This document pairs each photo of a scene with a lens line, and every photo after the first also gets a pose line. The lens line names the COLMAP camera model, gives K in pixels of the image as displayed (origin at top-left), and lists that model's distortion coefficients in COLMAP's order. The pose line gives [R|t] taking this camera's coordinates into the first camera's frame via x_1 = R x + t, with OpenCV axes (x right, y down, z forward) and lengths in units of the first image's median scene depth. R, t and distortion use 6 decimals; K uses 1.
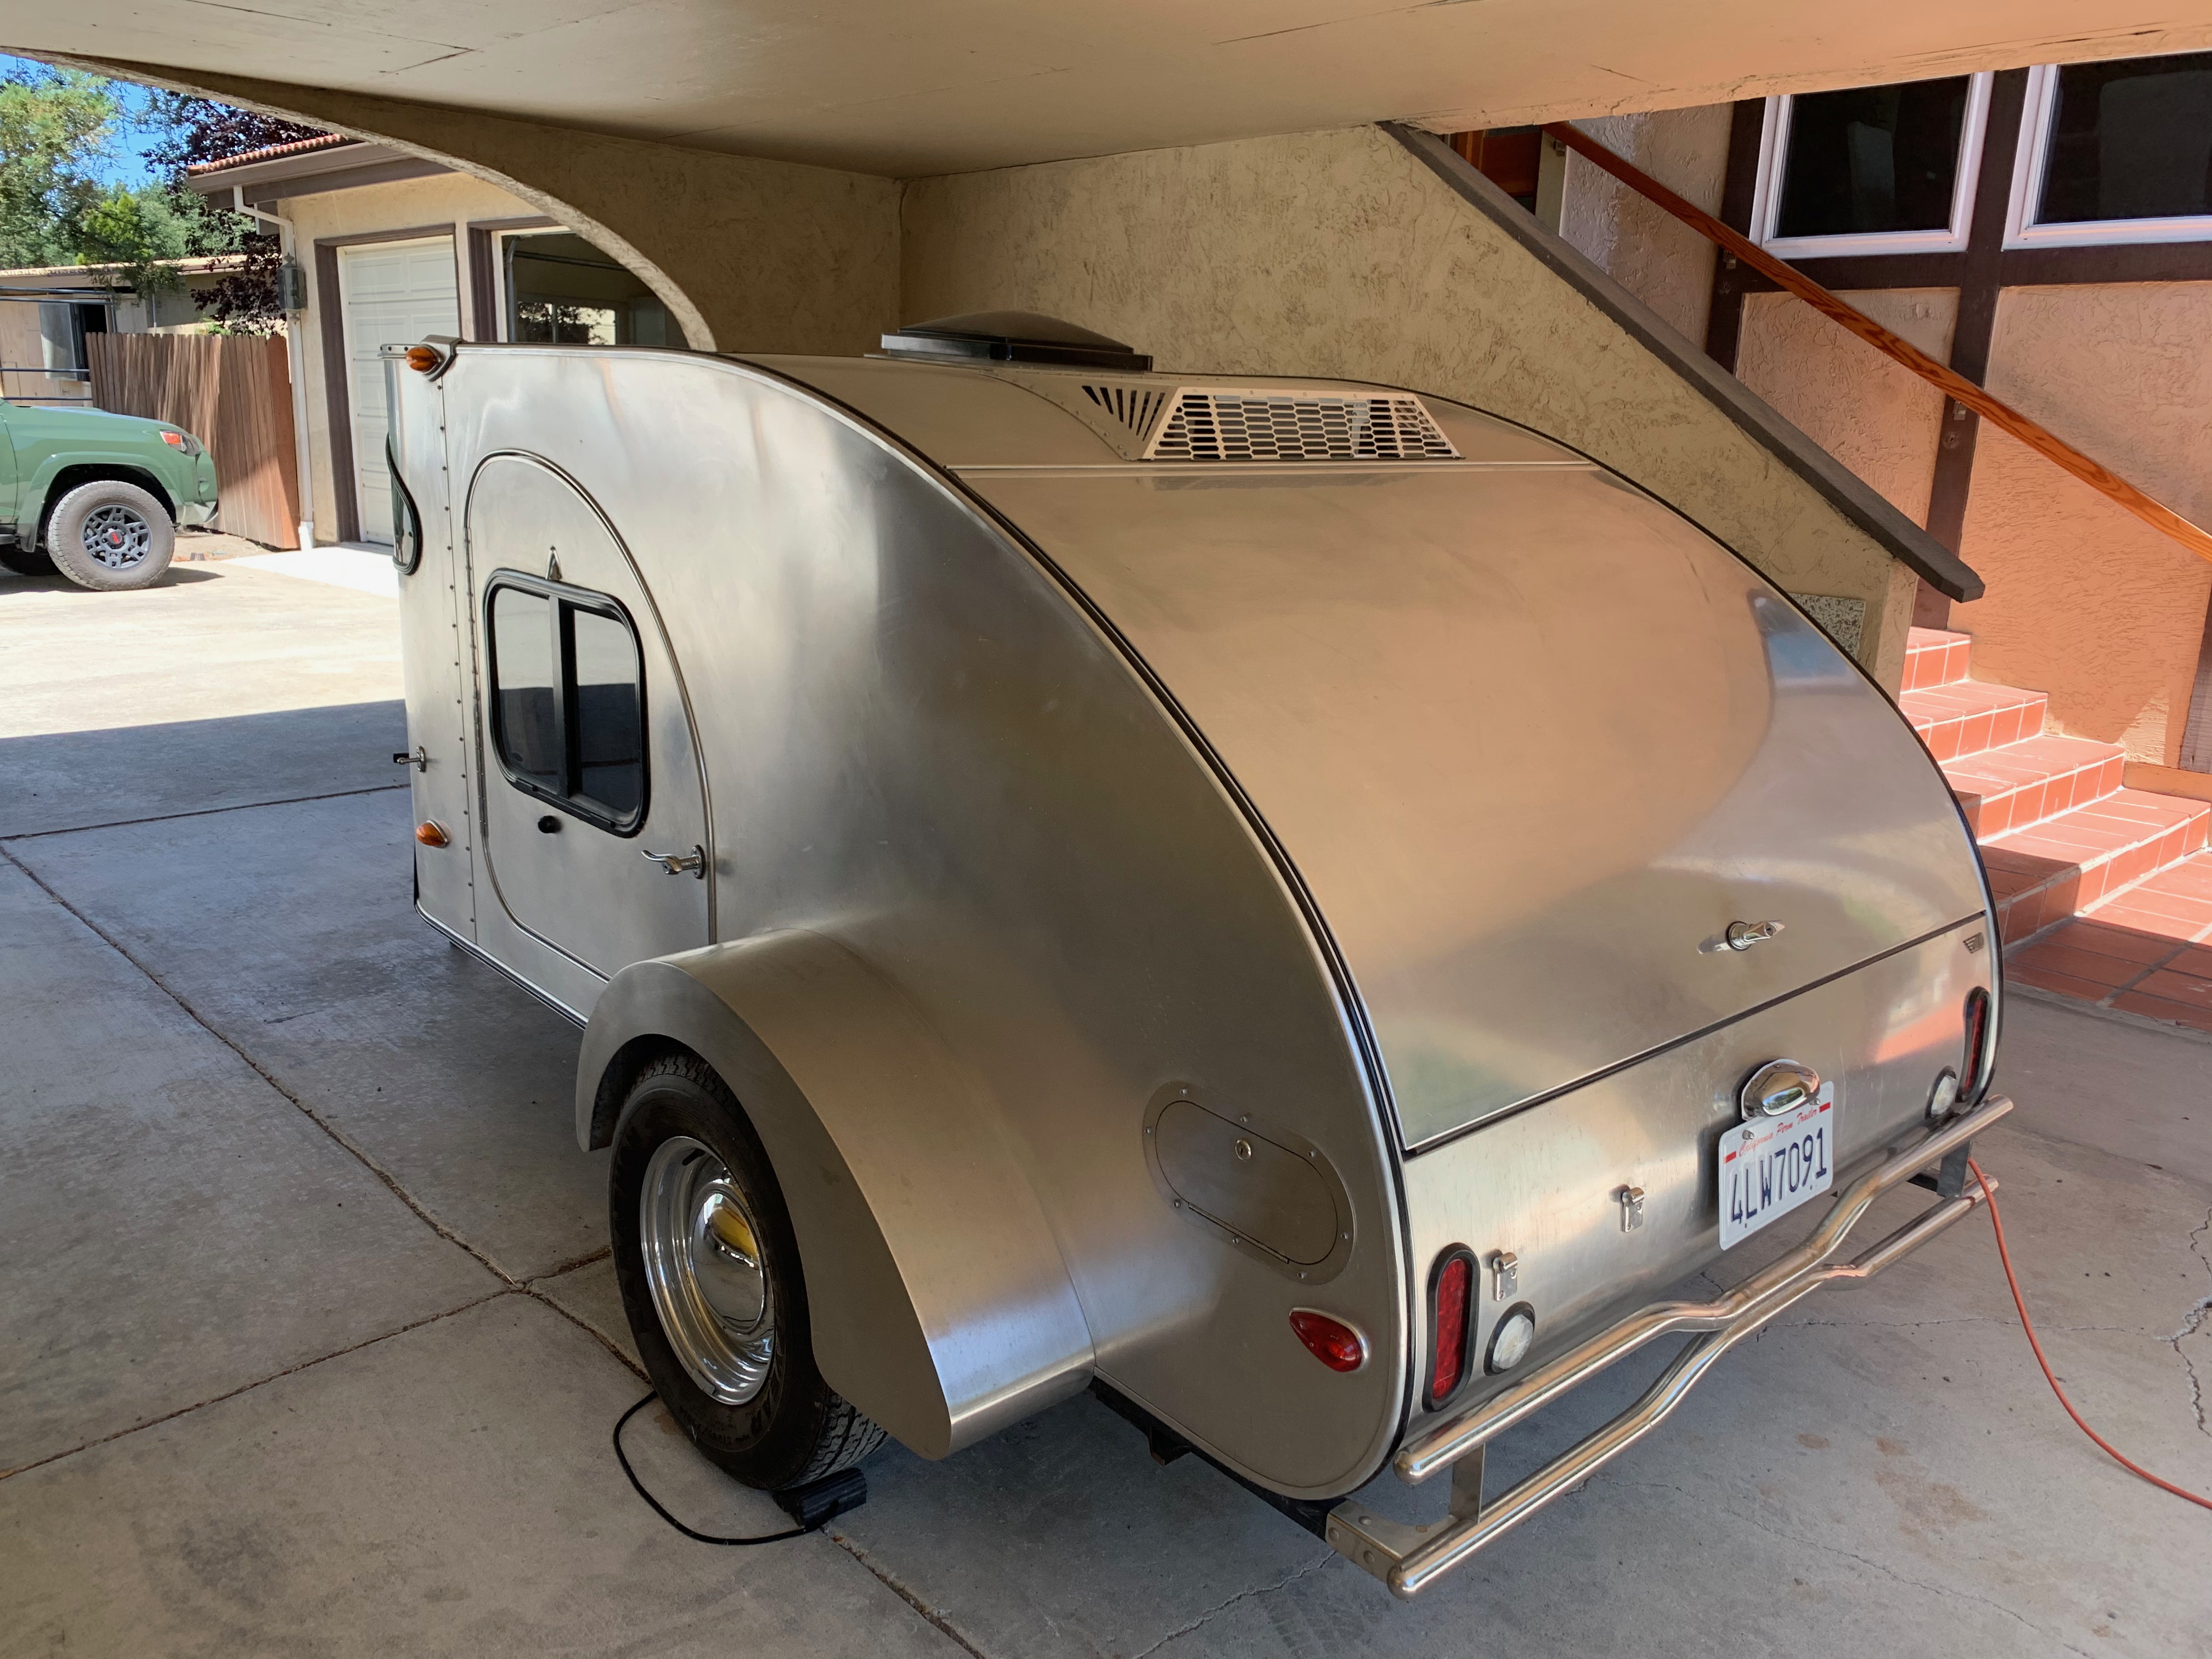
lens RADIAL K [[1682.1, 0, 1106.0], [0, 1682.1, 829.5], [0, 0, 1]] dist [-0.001665, 0.001262]
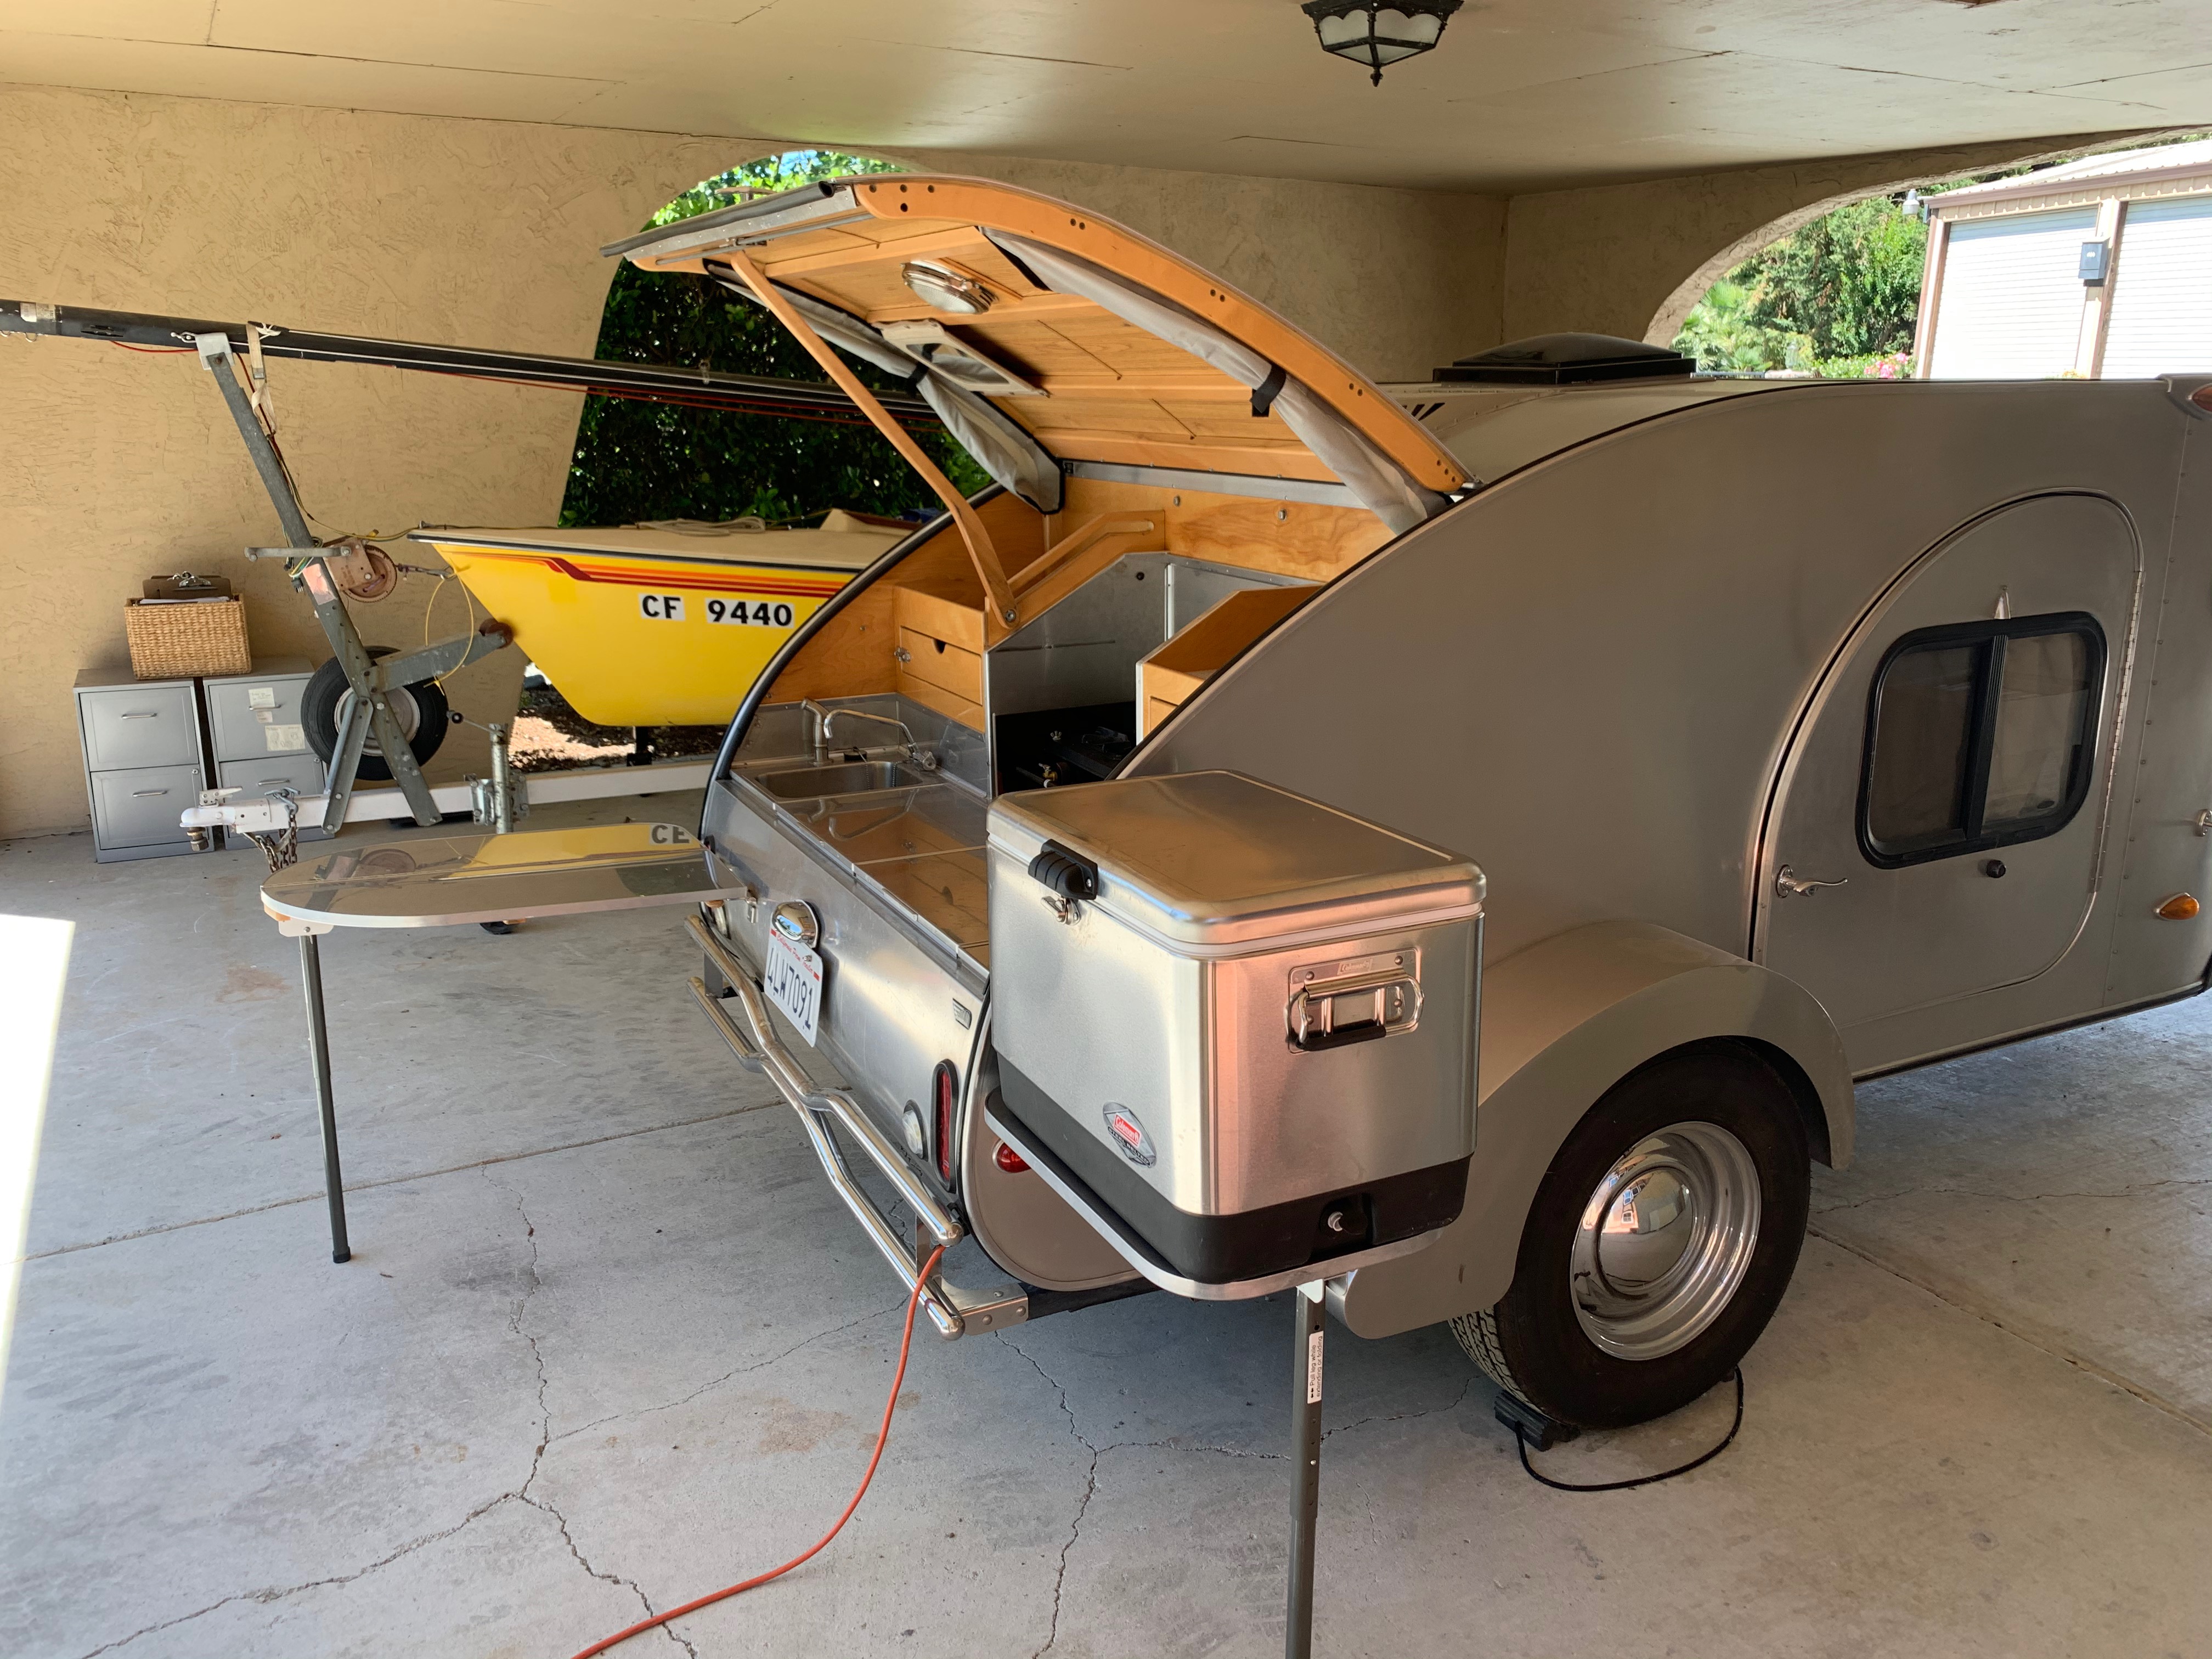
lens RADIAL K [[1656.2, 0, 1106.0], [0, 1656.2, 829.5], [0, 0, 1]] dist [0.001599, 0.004281]
pose [[-0.244578, 0.207803, -0.947100, 0.605508], [-0.258961, 0.927287, 0.270330, -0.127078], [0.934409, 0.311379, -0.172981, 0.556384]]
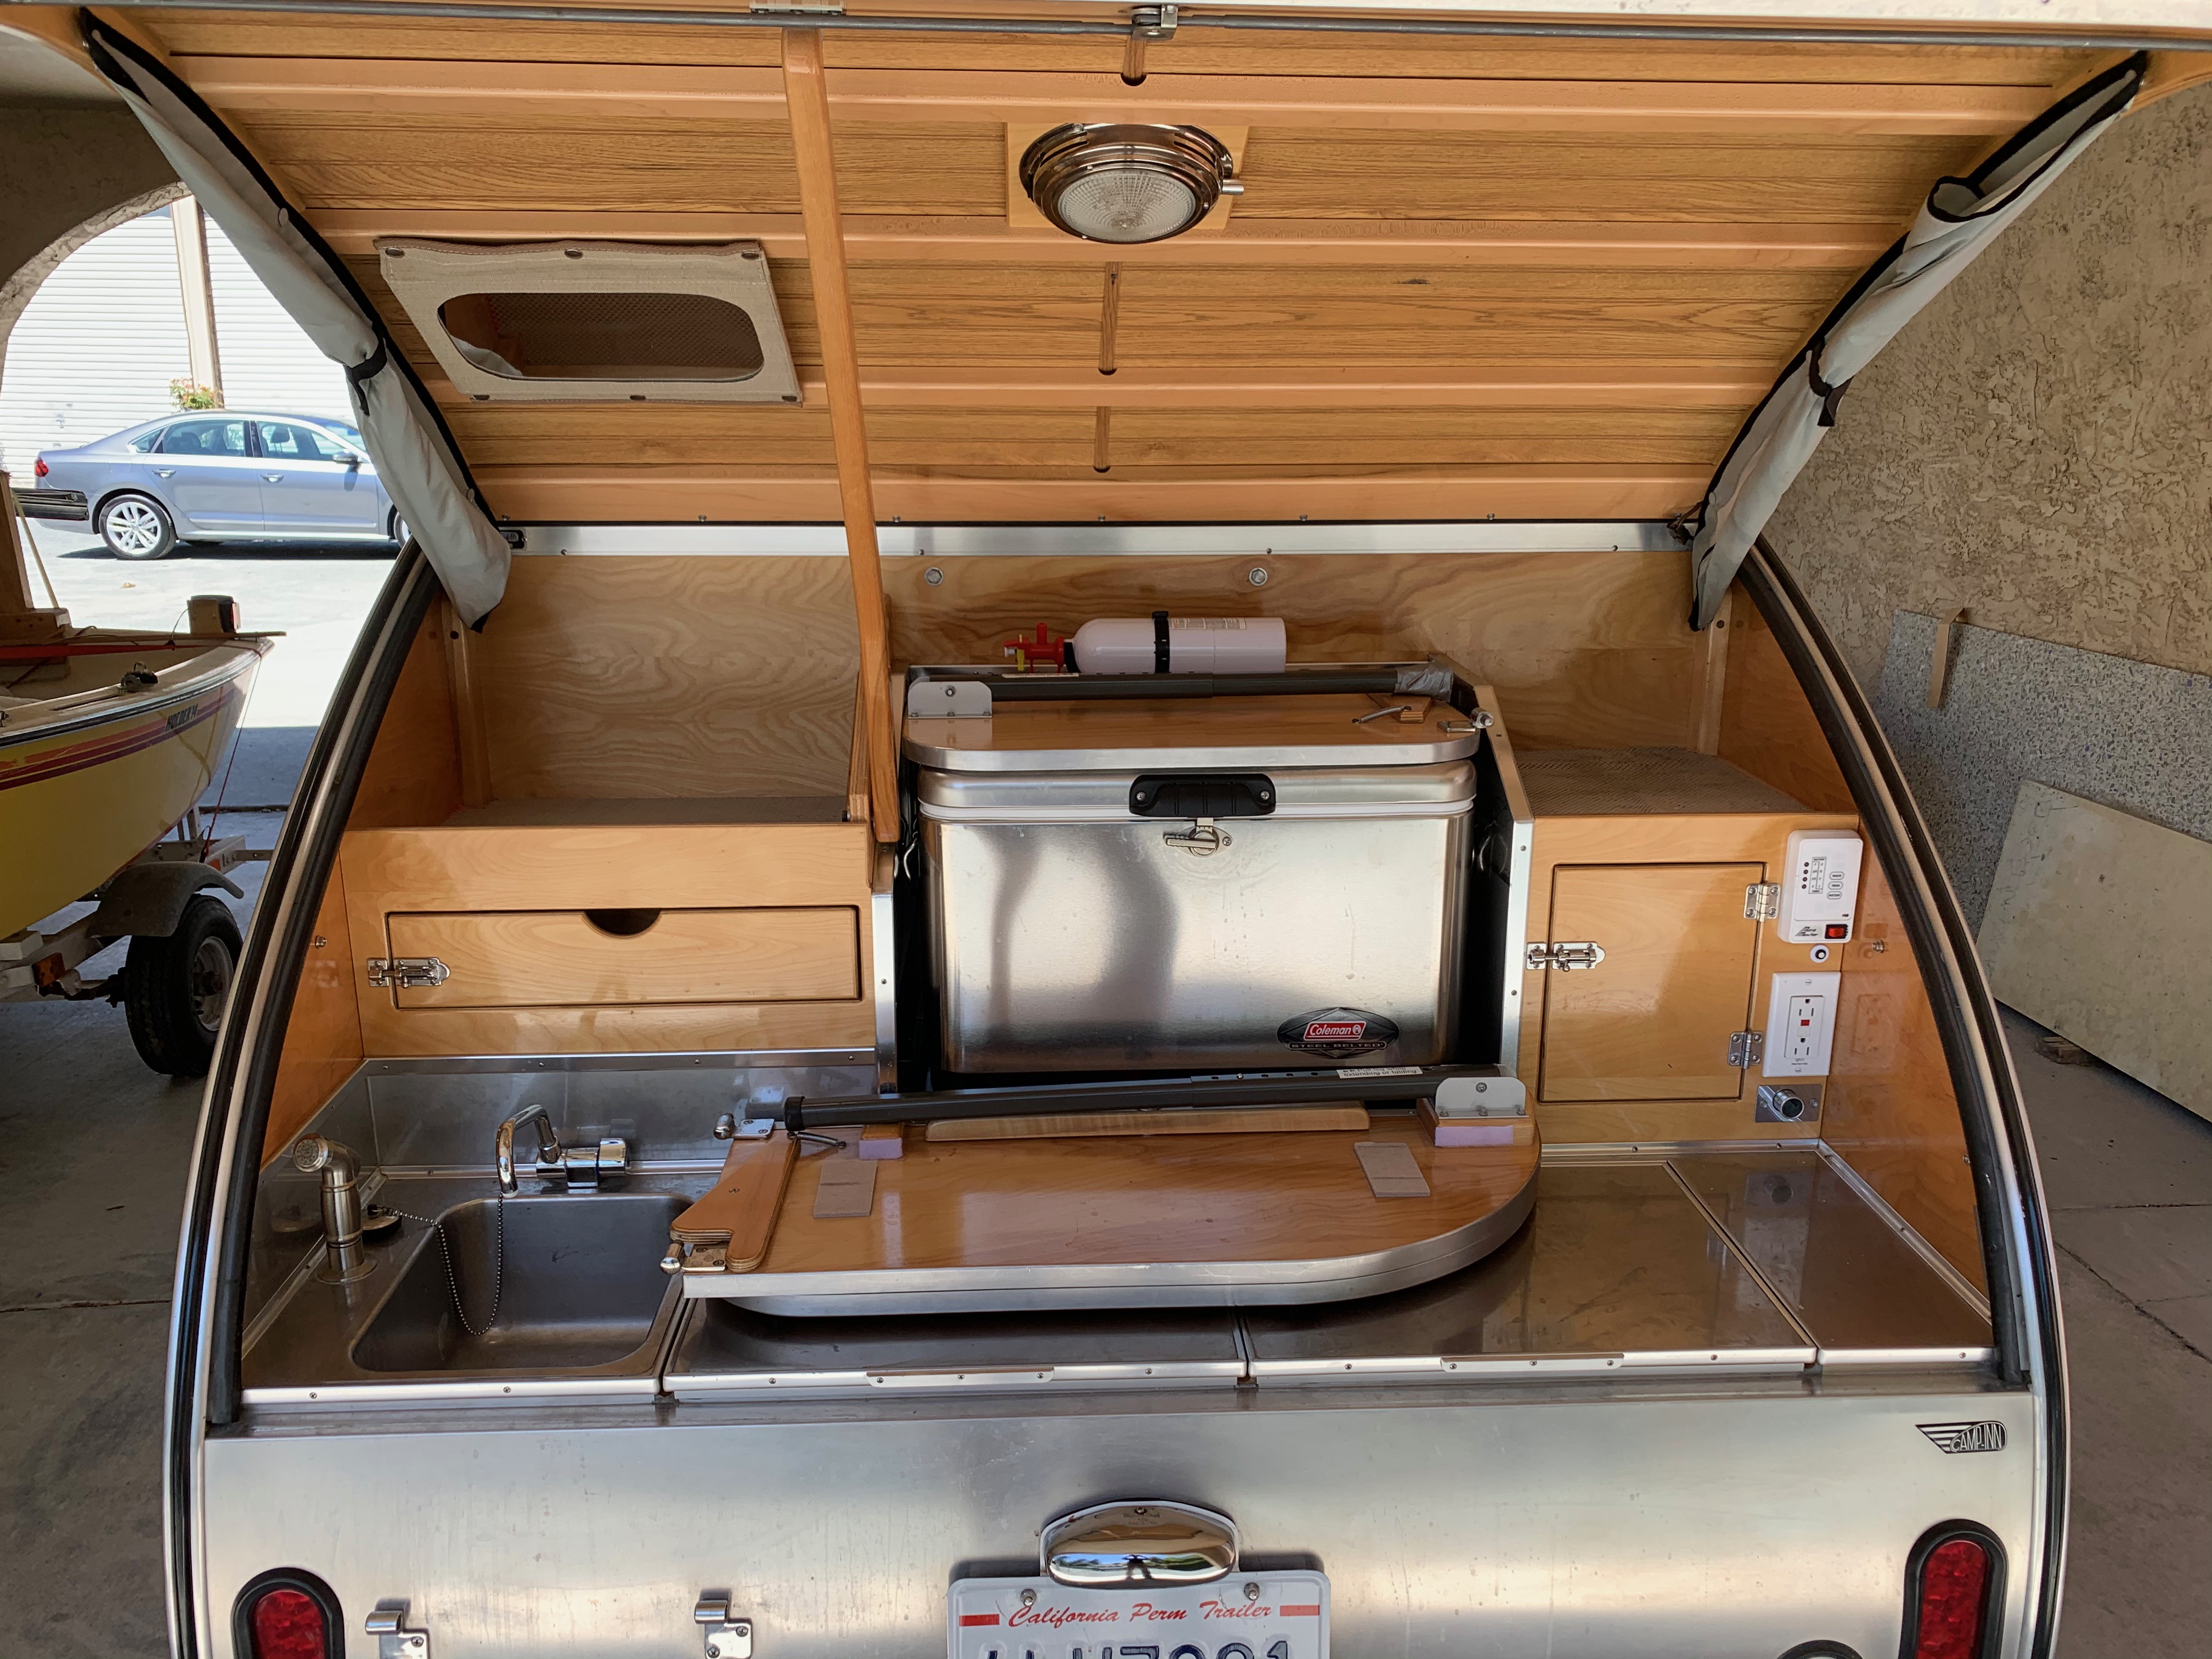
lens RADIAL K [[1680.4, 0, 1106.0], [0, 1680.4, 829.5], [0, 0, 1]] dist [0.053854, -0.045459]
pose [[0.785944, 0.126018, -0.605320, 0.280932], [-0.131629, 0.990669, 0.035335, -0.048069], [0.604124, 0.051907, 0.795198, 0.188669]]
